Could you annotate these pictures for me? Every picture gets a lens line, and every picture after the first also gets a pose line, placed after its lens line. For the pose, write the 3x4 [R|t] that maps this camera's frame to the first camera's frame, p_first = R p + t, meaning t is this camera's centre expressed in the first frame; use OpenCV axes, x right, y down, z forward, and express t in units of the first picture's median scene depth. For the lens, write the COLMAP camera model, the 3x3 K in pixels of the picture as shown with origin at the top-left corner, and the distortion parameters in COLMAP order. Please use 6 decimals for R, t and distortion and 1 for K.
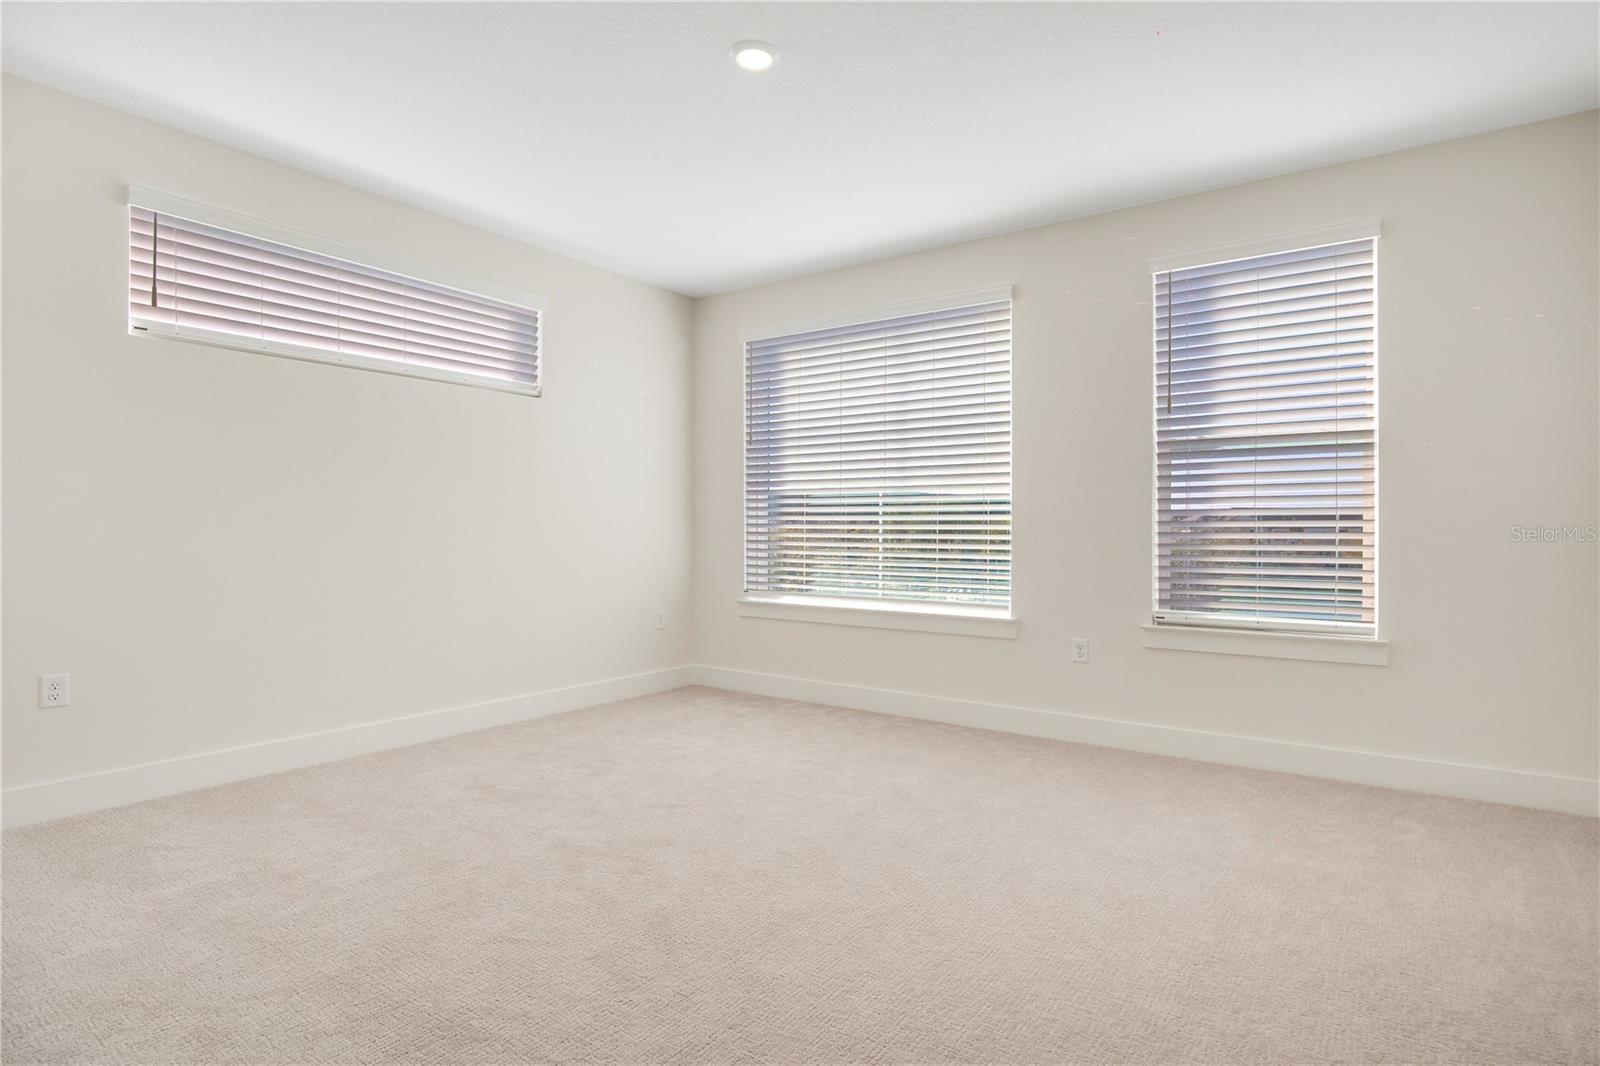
lens RADIAL K [[774.0, 0, 825.0], [0, 774.0, 531.3], [0, 0, 1]] dist [-0.015664, 0.000951]
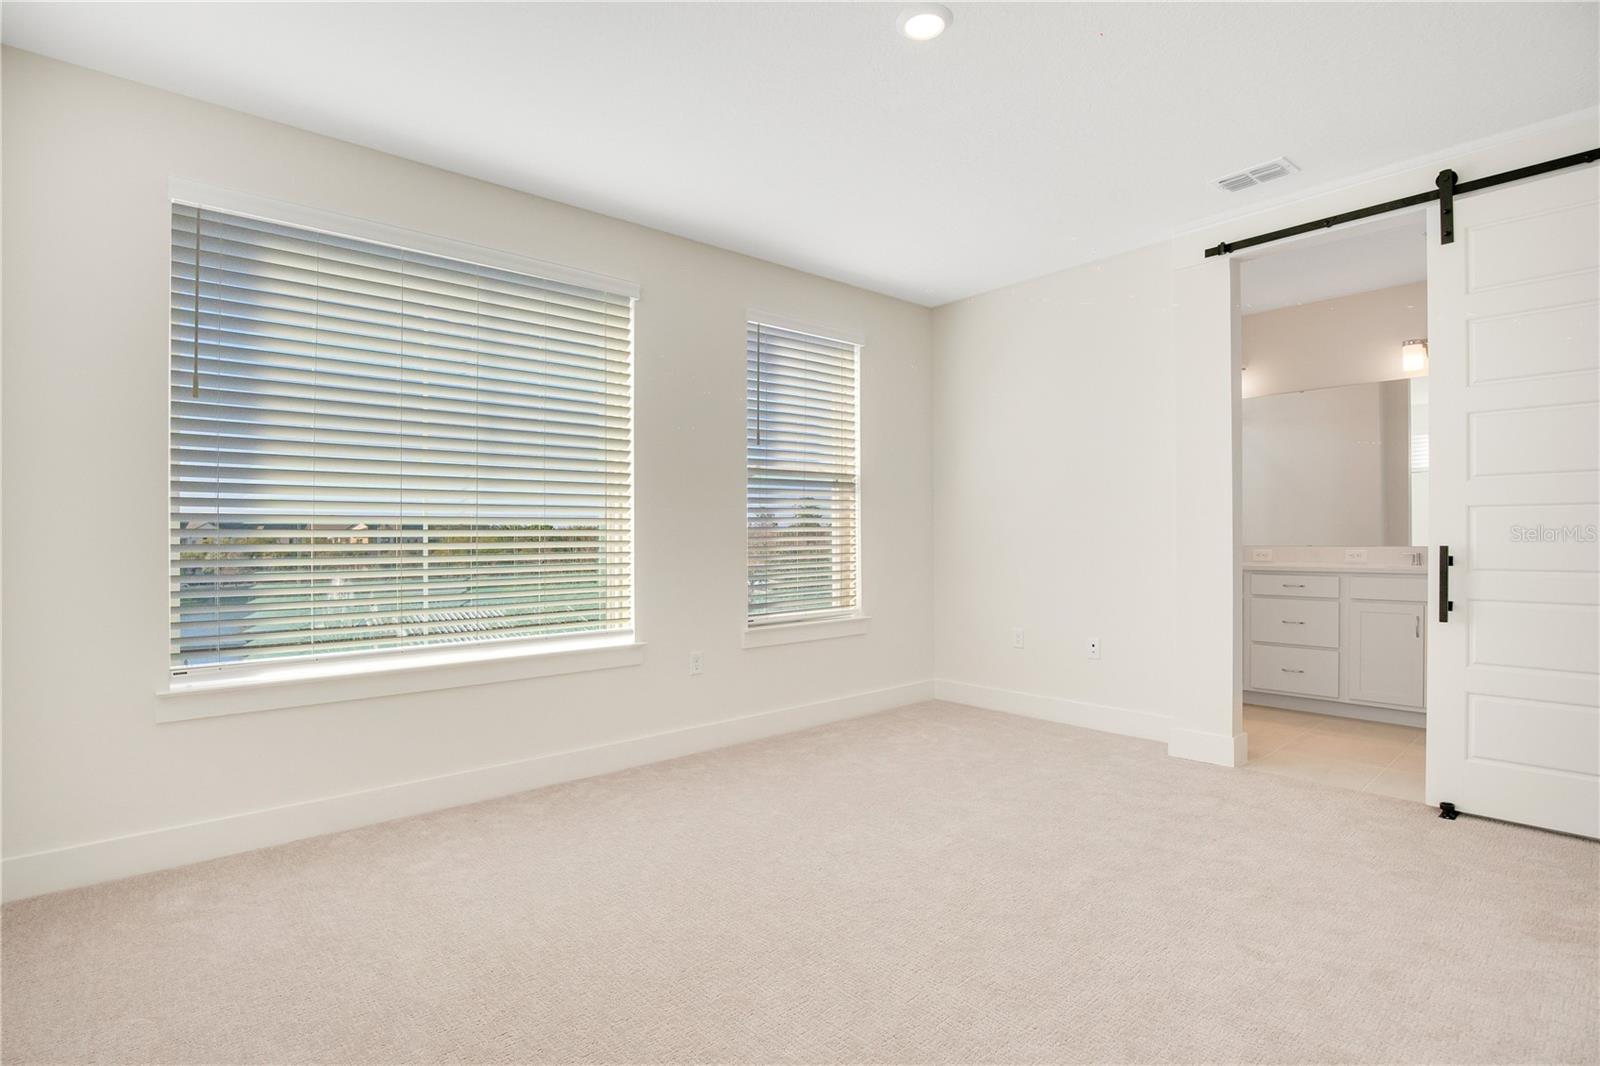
lens RADIAL K [[789.2, 0, 779.4], [0, 789.2, 537.8], [0, 0, 1]] dist [-0.036049, 0.000313]
pose [[0.267438, -0.011652, 0.963505, -0.593129], [0.006066, 0.999927, 0.010409, -0.021016], [-0.963556, 0.003061, 0.267489, 0.561533]]
